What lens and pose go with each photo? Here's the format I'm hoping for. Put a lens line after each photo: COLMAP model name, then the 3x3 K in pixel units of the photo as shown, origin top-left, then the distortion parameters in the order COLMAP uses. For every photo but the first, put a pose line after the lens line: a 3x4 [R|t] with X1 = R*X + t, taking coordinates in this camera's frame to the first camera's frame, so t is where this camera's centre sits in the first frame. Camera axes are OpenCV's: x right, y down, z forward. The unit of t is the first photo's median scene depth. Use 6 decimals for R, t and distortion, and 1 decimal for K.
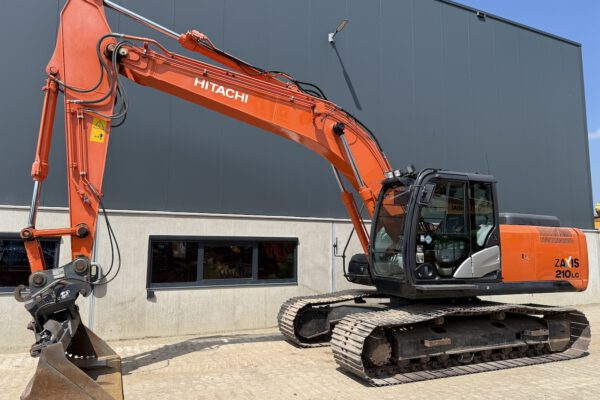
lens RADIAL K [[430.4, 0, 287.3], [0, 430.4, 182.1], [0, 0, 1]] dist [0.045744, -0.062254]
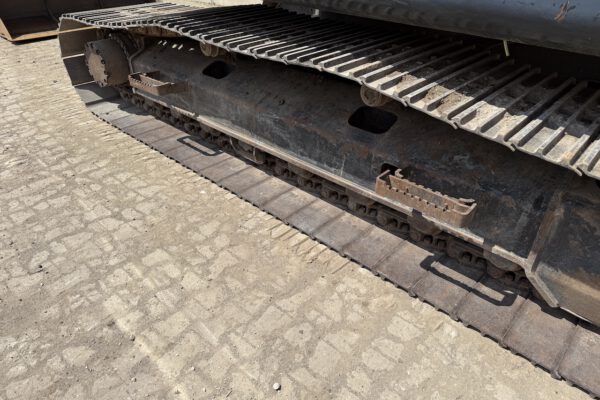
lens RADIAL K [[430.4, 0, 303.2], [0, 430.4, 204.8], [0, 0, 1]] dist [0.045744, -0.062254]
pose [[0.400033, 0.497449, -0.769752, 0.766966], [0.137608, 0.797760, 0.587063, 0.201056], [0.906111, -0.340769, 0.250678, 0.901425]]
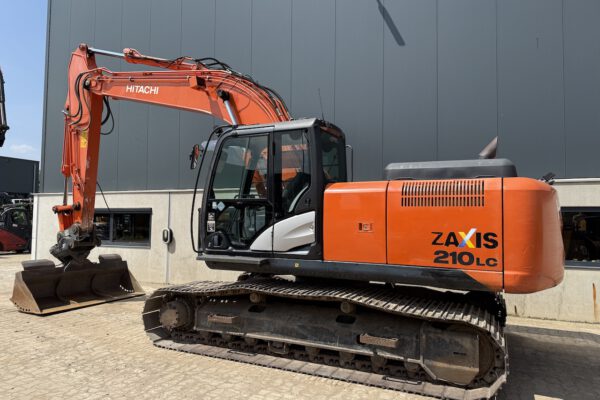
lens RADIAL K [[430.4, 0, 296.9], [0, 430.4, 182.6], [0, 0, 1]] dist [0.045744, -0.062254]
pose [[0.642704, -0.066112, -0.763257, 1.052440], [0.115019, 0.993304, 0.010813, 0.087362], [0.757432, -0.094739, 0.646005, 0.514063]]
